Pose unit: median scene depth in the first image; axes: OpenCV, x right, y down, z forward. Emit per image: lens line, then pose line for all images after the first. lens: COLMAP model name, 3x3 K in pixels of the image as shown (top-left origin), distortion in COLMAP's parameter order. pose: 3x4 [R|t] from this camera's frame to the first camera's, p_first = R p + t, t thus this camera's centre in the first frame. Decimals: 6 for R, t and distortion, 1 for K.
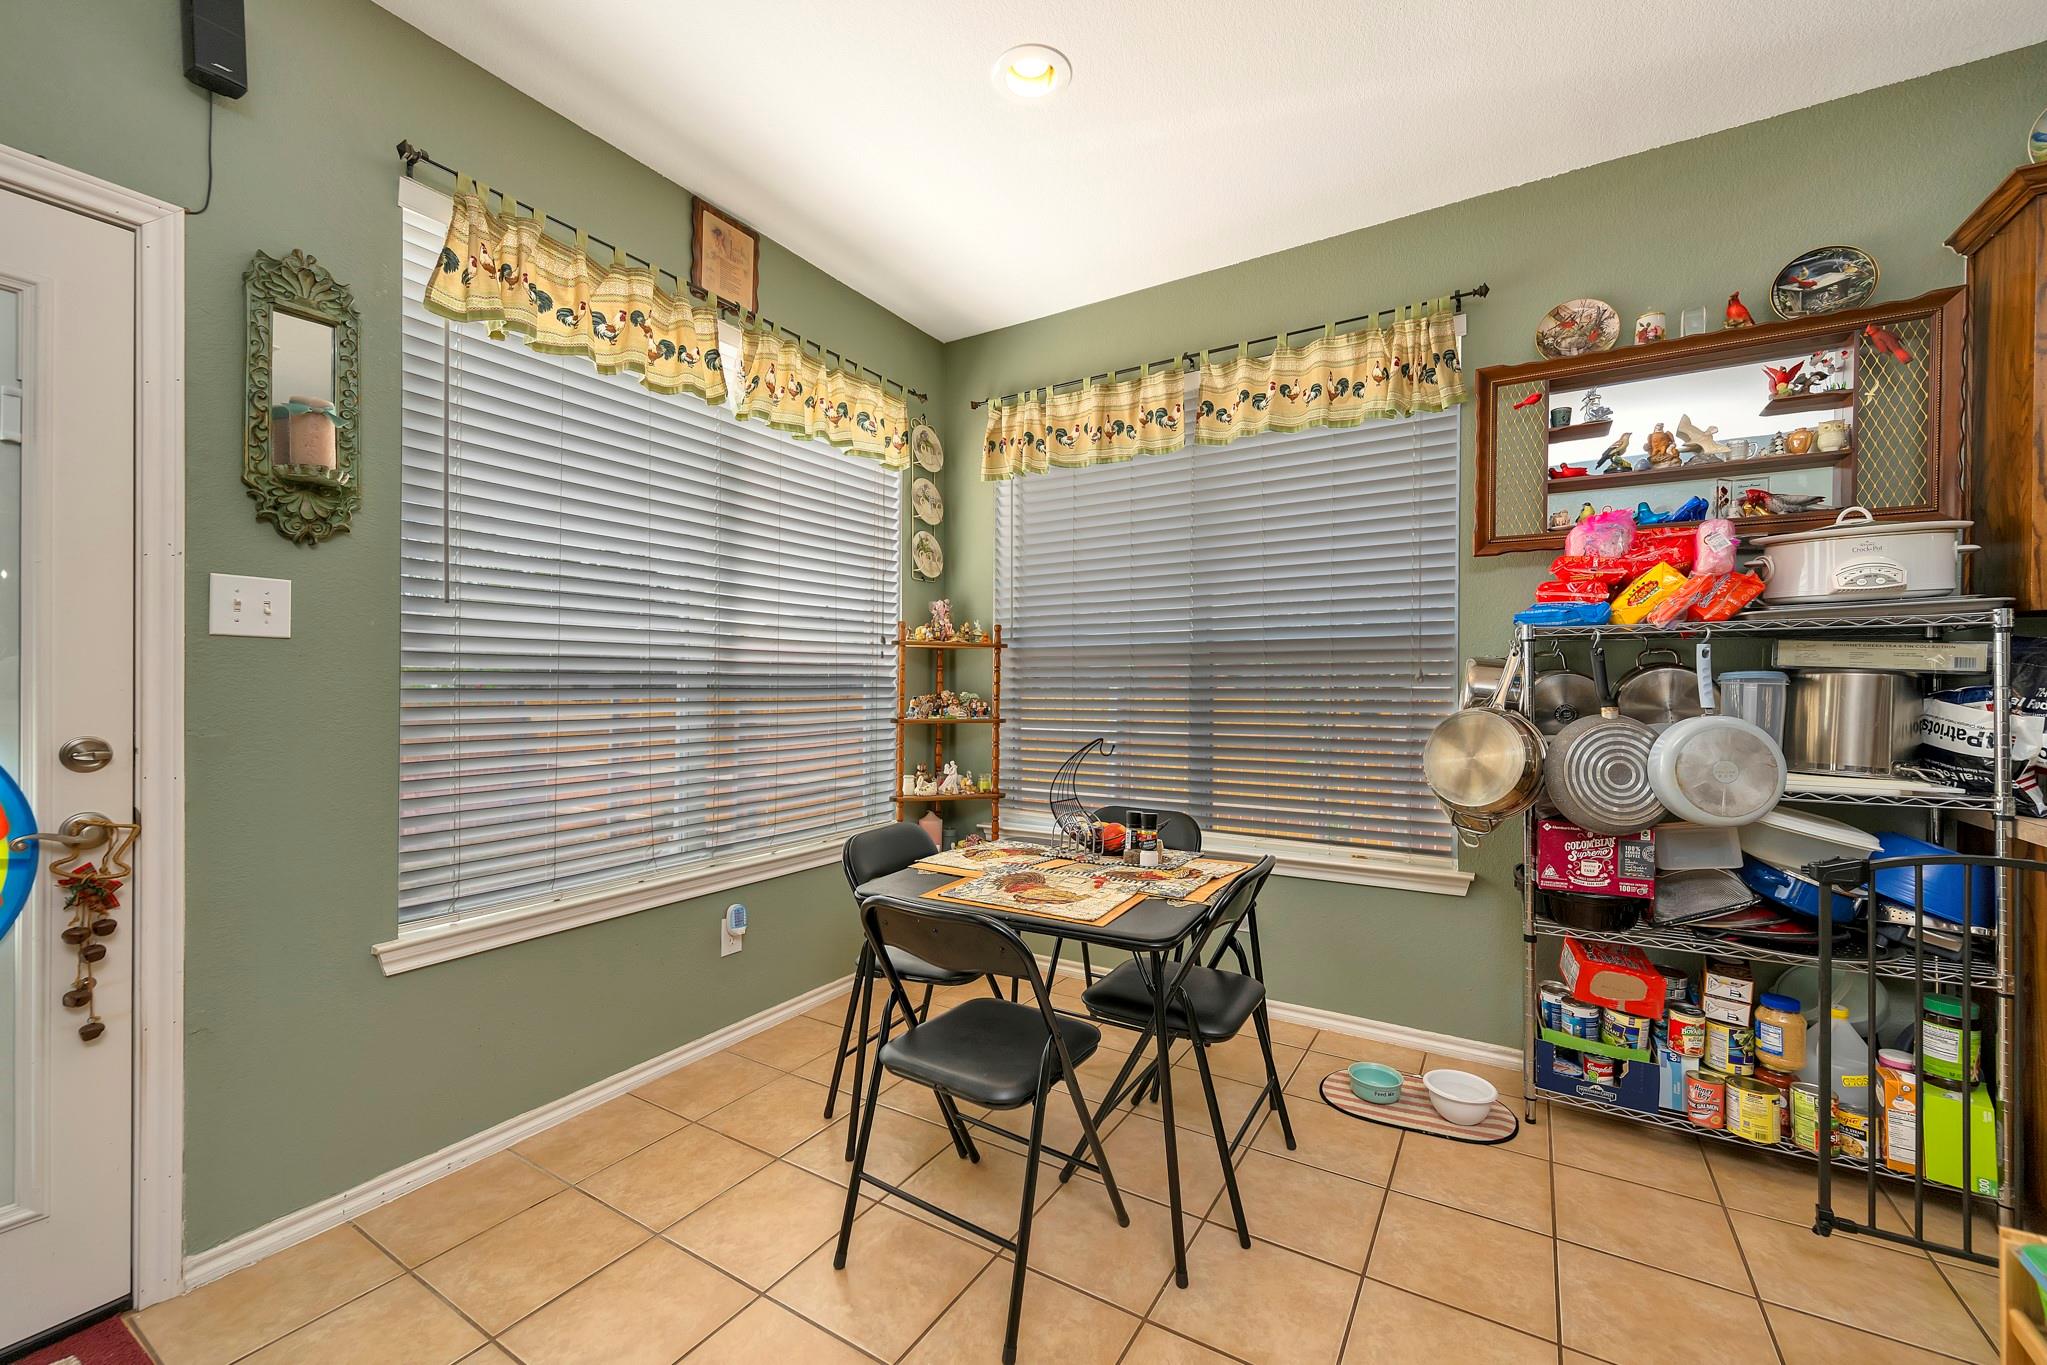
lens RADIAL K [[813.6, 0, 1025.2], [0, 813.6, 686.2], [0, 0, 1]] dist [0.003567, 0.000295]
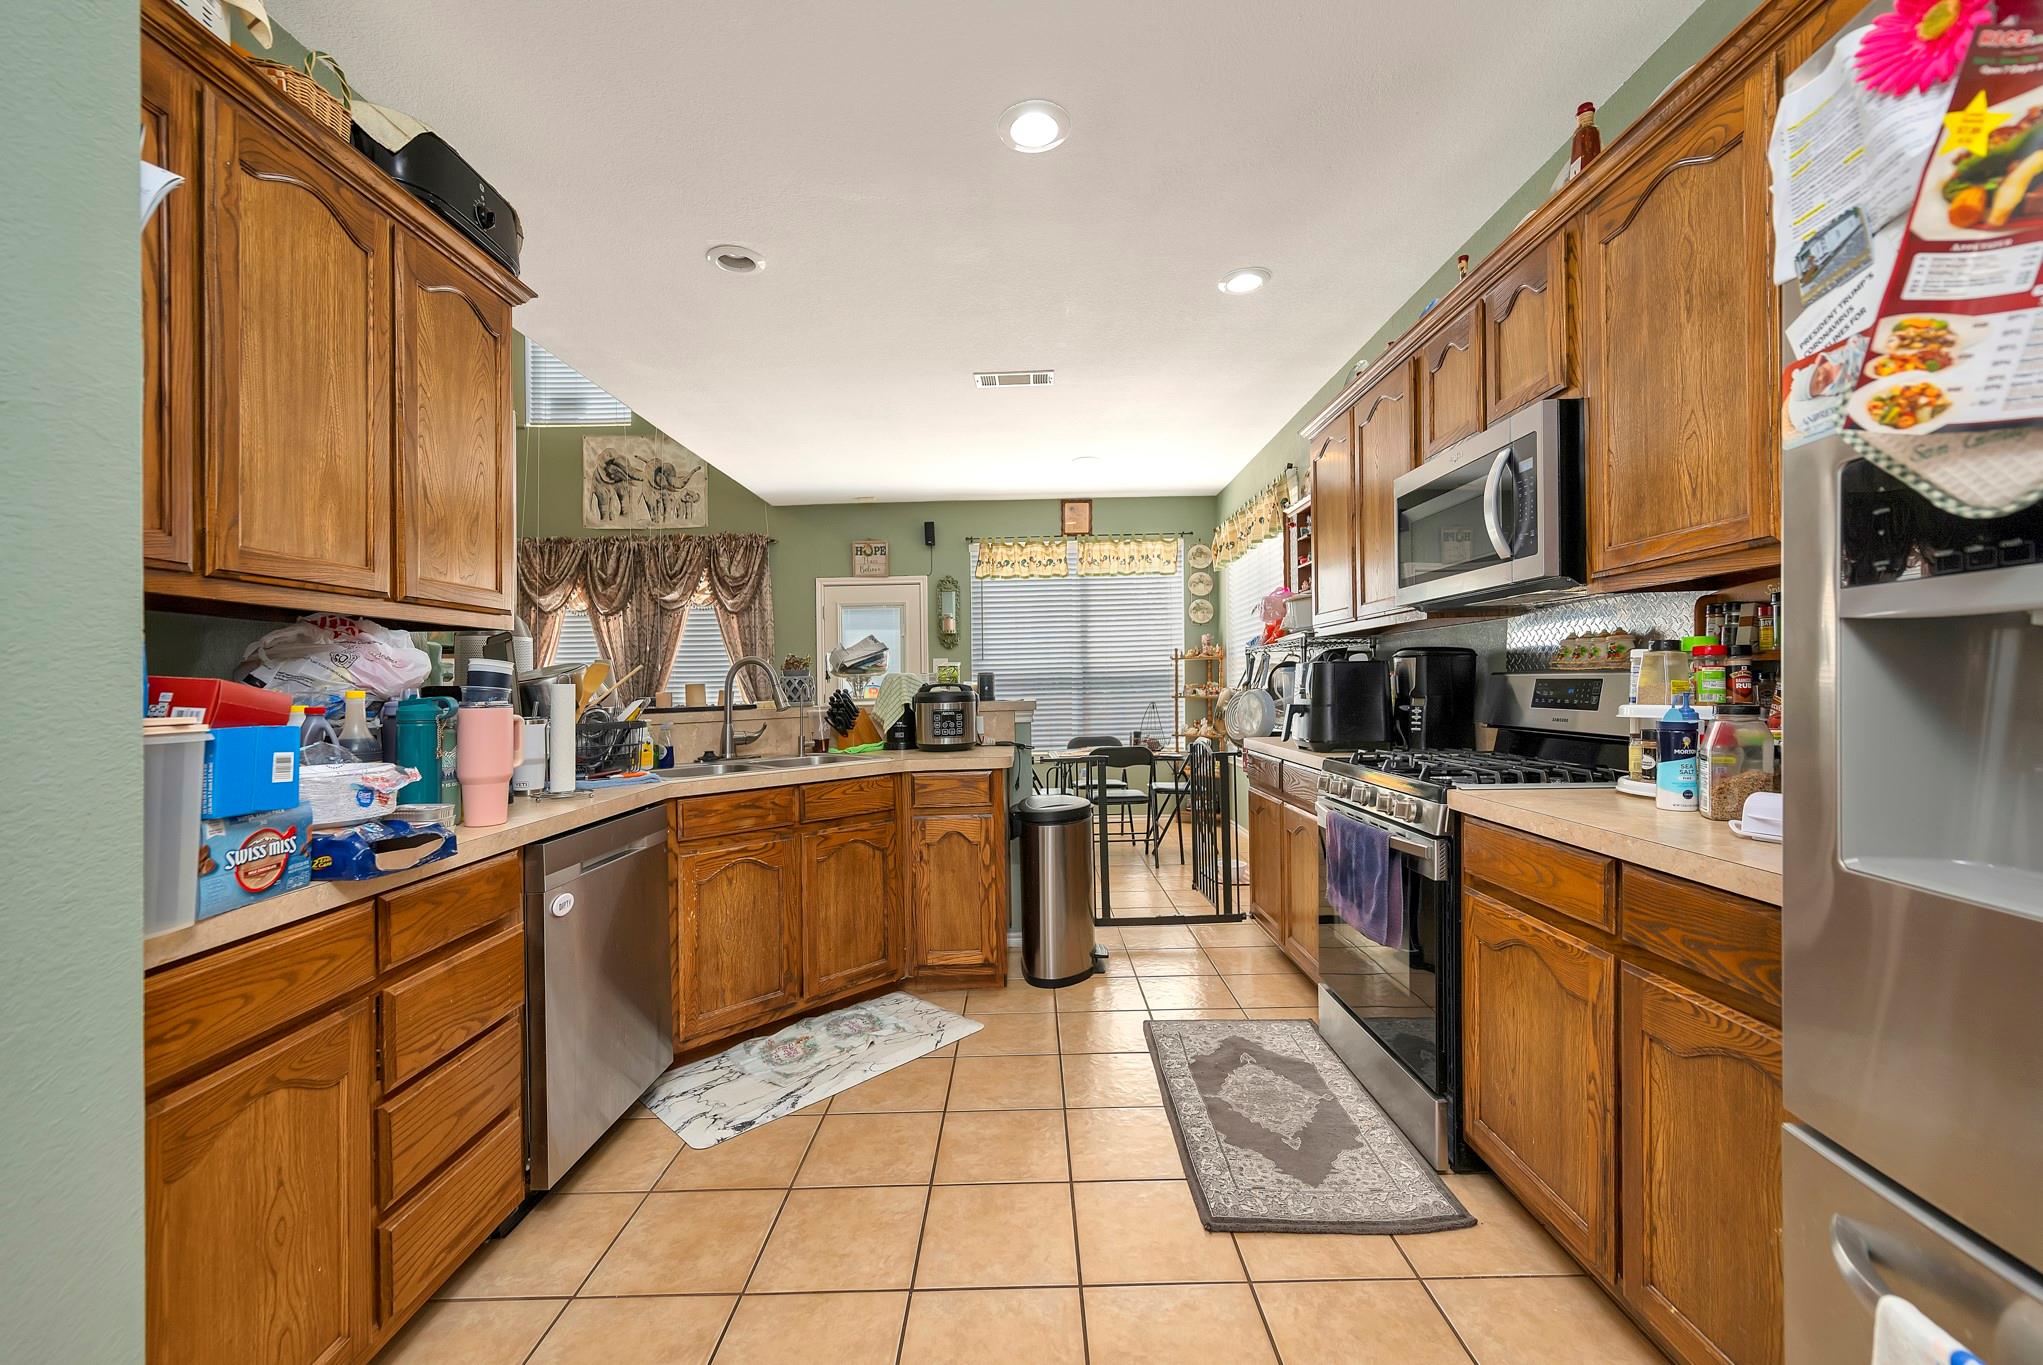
lens RADIAL K [[812.0, 0, 1019.6], [0, 812.0, 673.4], [0, 0, 1]] dist [0.003567, 0.000295]
pose [[0.515409, -0.016603, -0.856783, 1.525677], [0.023975, 0.999700, -0.004950, -0.017916], [0.856609, -0.017990, 0.515653, -0.426751]]
